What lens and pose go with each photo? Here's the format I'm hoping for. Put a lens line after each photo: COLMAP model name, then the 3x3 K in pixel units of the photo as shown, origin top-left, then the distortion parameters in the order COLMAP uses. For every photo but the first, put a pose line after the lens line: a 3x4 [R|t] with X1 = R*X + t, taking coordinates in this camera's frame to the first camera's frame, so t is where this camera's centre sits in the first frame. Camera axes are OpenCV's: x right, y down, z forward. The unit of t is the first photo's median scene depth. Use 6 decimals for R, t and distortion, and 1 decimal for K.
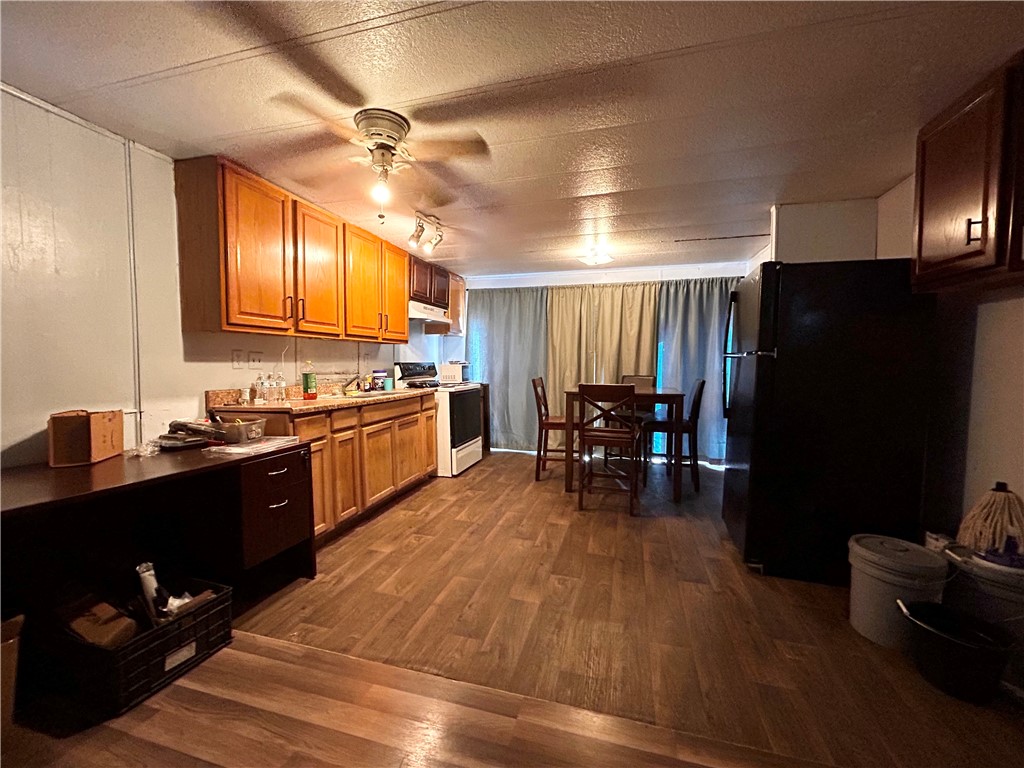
lens RADIAL K [[412.5, 0, 512.0], [0, 412.5, 384.0], [0, 0, 1]] dist [-0.000974, -0.000375]
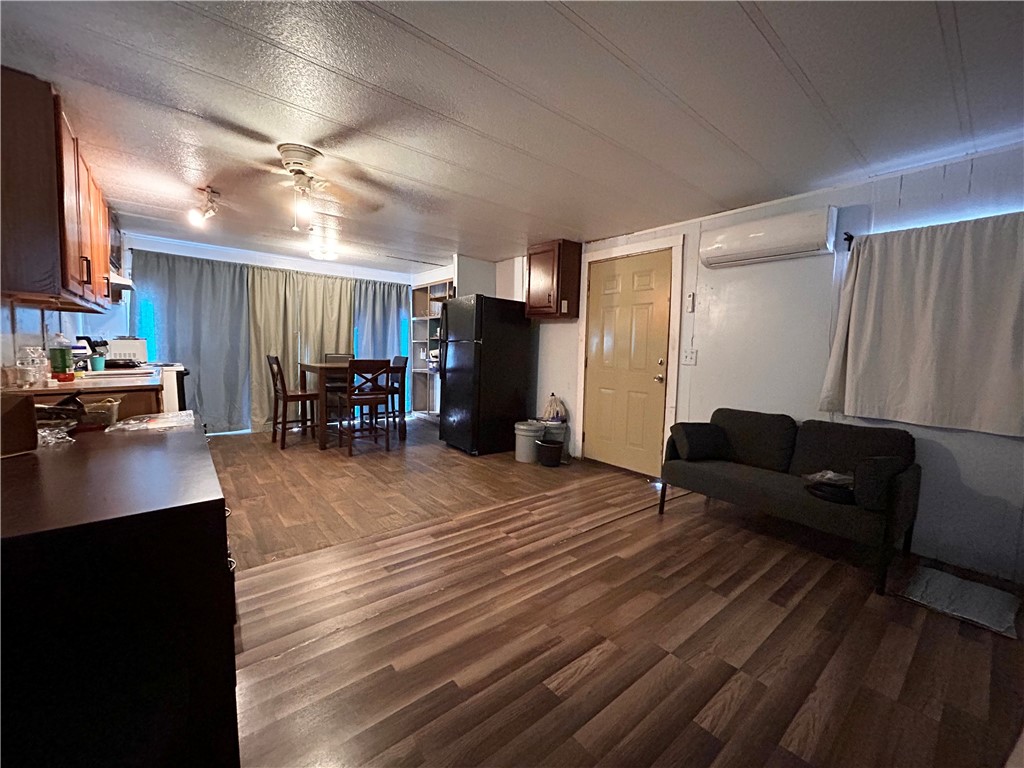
lens RADIAL K [[412.5, 0, 512.0], [0, 412.5, 384.0], [0, 0, 1]] dist [-0.000974, -0.000375]
pose [[0.570831, -0.058623, 0.818972, -0.588671], [0.019545, 0.998135, 0.057825, 0.011088], [-0.820835, -0.017001, 0.570912, -0.159215]]
